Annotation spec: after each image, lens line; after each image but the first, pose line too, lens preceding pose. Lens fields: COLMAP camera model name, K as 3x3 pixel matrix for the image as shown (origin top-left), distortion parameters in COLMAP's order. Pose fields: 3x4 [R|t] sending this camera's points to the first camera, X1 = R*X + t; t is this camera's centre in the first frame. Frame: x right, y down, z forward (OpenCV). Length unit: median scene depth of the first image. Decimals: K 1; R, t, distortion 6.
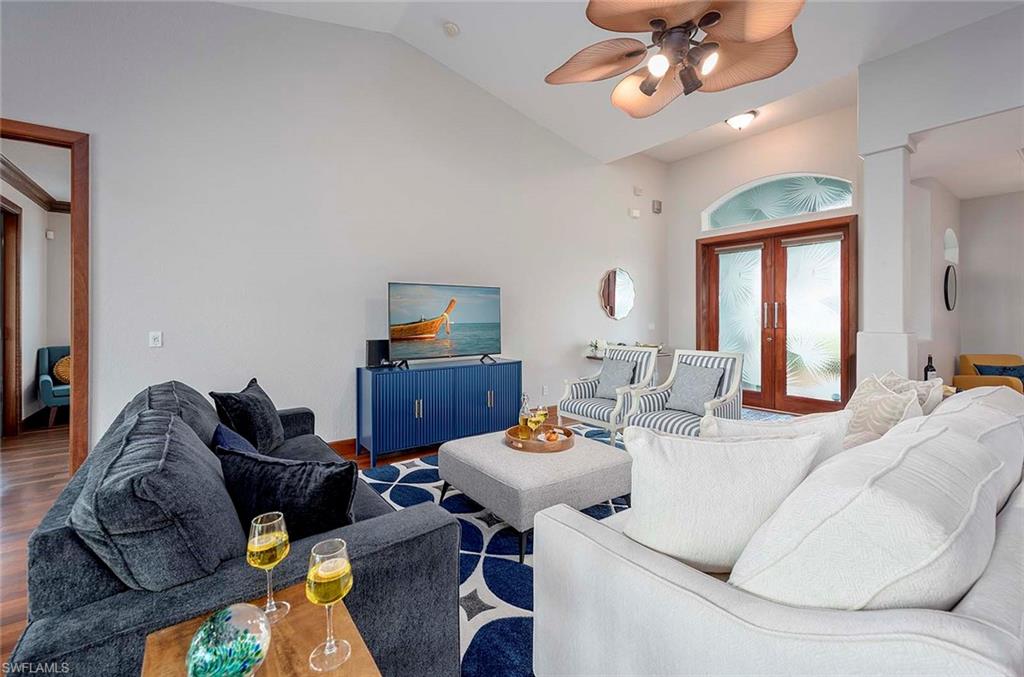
lens RADIAL K [[415.2, 0, 512.7], [0, 415.2, 316.3], [0, 0, 1]] dist [-0.000130, -0.000029]
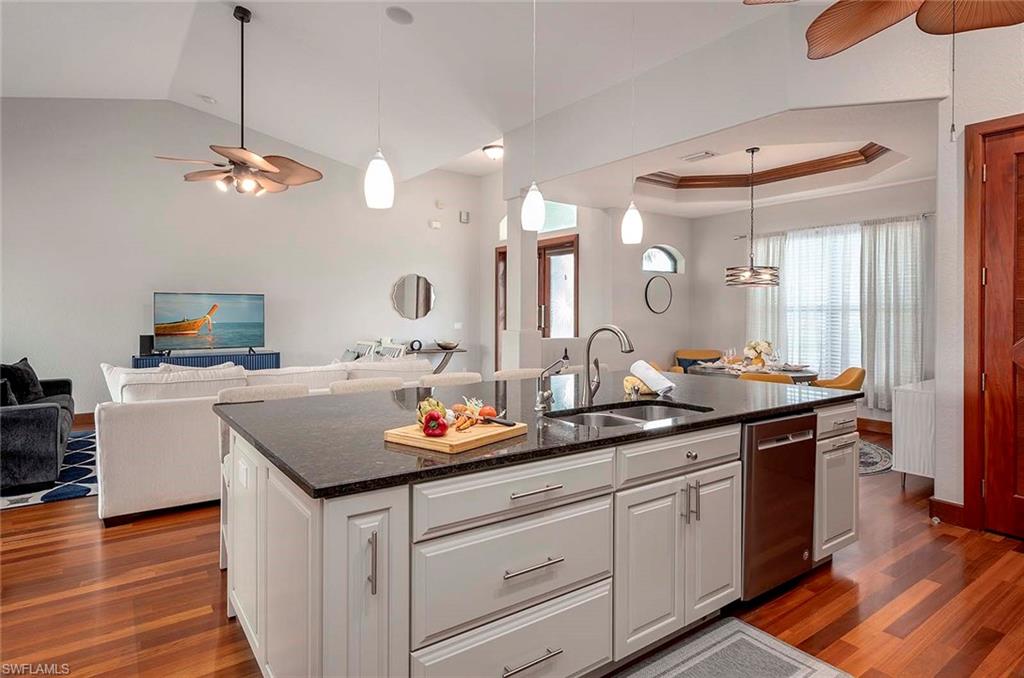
lens RADIAL K [[514.8, 0, 511.4], [0, 514.8, 321.4], [0, 0, 1]] dist [-0.001793, -0.000863]
pose [[0.999971, 0.002816, 0.007070, 0.751784], [-0.002905, 0.999917, 0.012590, -0.010000], [-0.007034, -0.012610, 0.999896, -0.596950]]
